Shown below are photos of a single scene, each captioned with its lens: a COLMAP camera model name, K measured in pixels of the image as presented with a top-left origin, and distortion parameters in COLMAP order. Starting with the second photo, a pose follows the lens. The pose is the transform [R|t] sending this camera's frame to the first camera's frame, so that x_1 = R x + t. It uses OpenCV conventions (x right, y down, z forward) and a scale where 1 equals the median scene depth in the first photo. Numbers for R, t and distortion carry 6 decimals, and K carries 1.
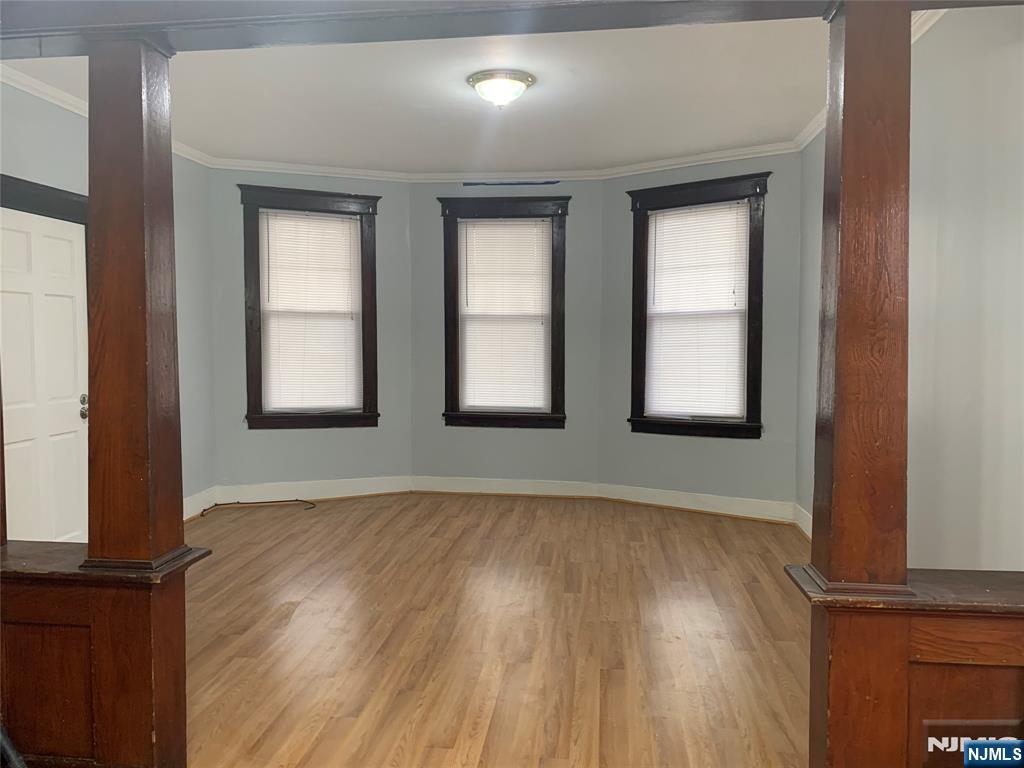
lens RADIAL K [[779.1, 0, 512.0], [0, 779.1, 376.9], [0, 0, 1]] dist [0.044972, -0.057972]
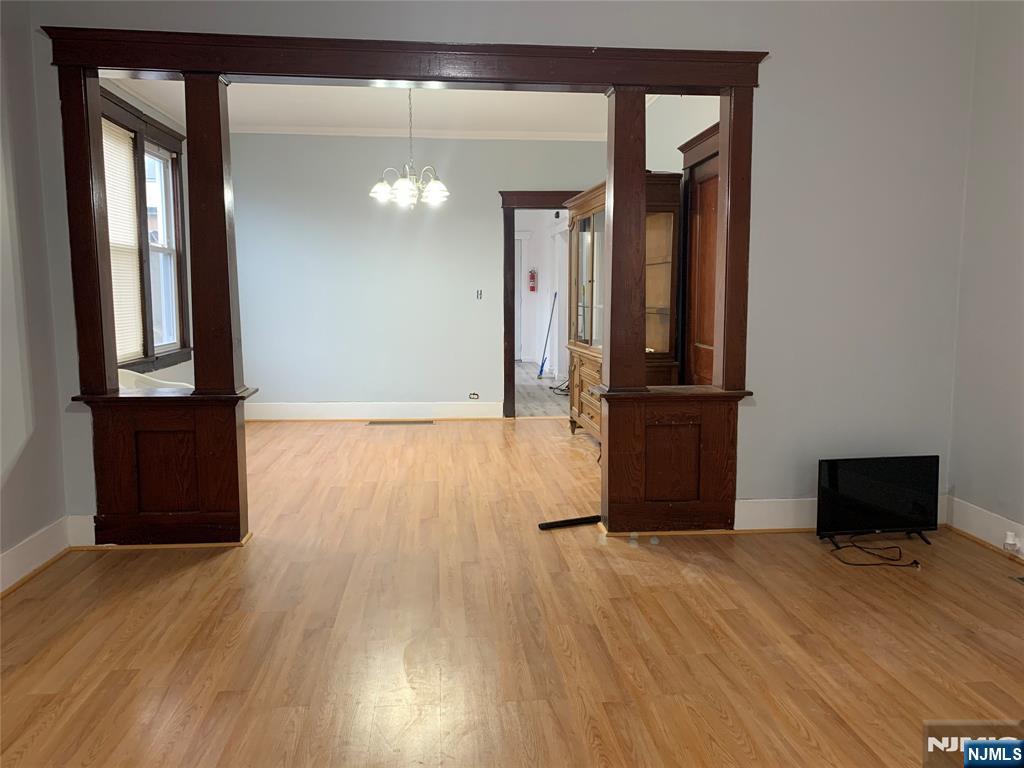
lens RADIAL K [[779.1, 0, 513.6], [0, 779.1, 377.5], [0, 0, 1]] dist [0.044972, -0.057972]
pose [[-0.977305, 0.025619, -0.210283, 0.049302], [-0.009503, 0.986359, 0.164331, -0.030836], [0.211624, 0.162600, -0.963730, 0.990814]]
